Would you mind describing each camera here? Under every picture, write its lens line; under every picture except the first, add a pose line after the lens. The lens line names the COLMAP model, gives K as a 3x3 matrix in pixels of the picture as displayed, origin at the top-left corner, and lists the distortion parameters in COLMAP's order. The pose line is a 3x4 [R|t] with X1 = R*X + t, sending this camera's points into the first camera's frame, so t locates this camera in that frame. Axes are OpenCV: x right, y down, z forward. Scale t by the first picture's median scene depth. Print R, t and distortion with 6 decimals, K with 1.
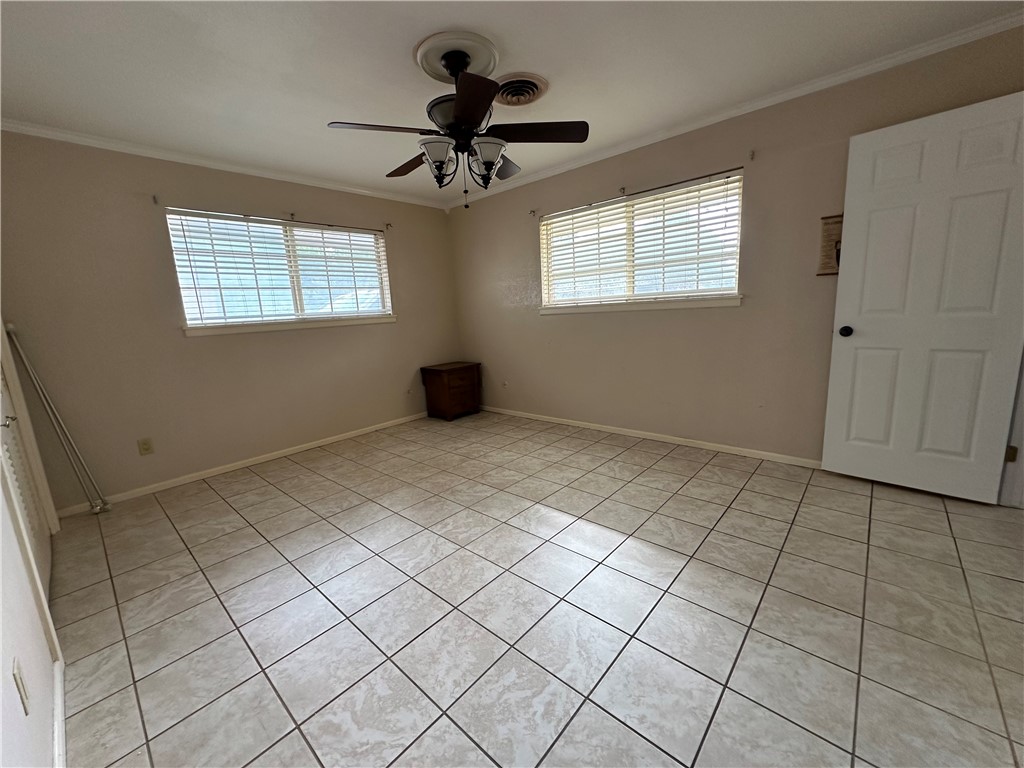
lens RADIAL K [[408.6, 0, 511.1], [0, 408.6, 381.9], [0, 0, 1]] dist [-0.005940, 0.000750]
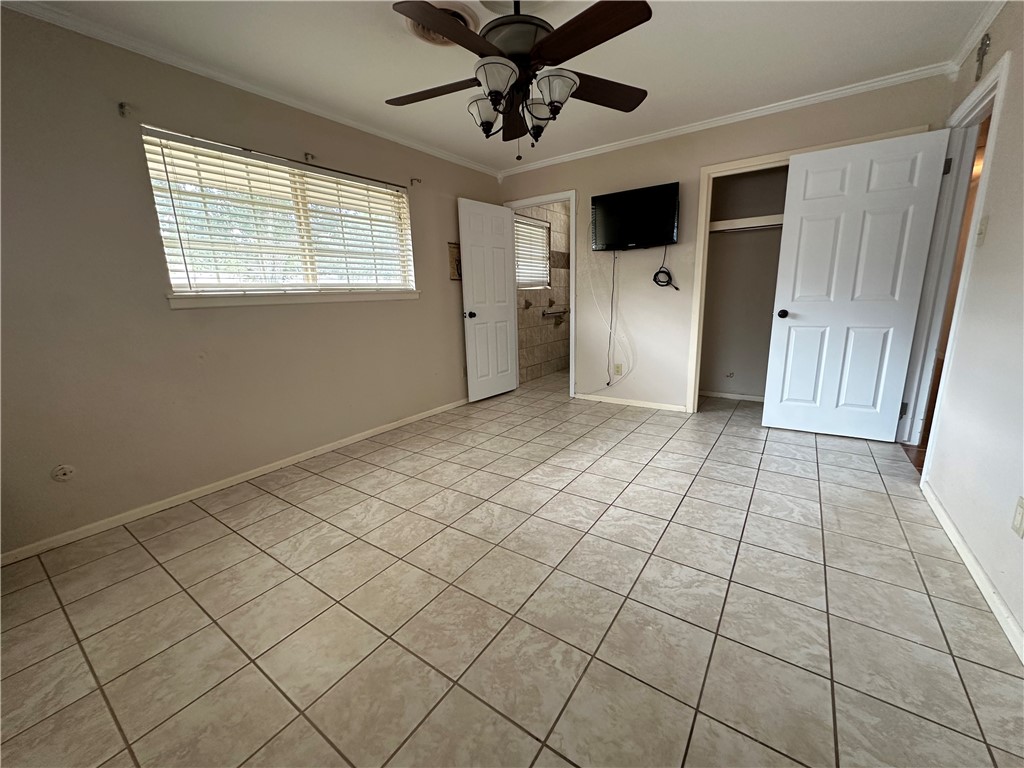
lens RADIAL K [[408.6, 0, 511.2], [0, 408.6, 382.5], [0, 0, 1]] dist [-0.005940, 0.000750]
pose [[-0.117159, -0.151633, 0.981469, -0.797736], [0.211749, 0.961735, 0.173861, -0.101816], [-0.970276, 0.228195, -0.080568, 0.935485]]
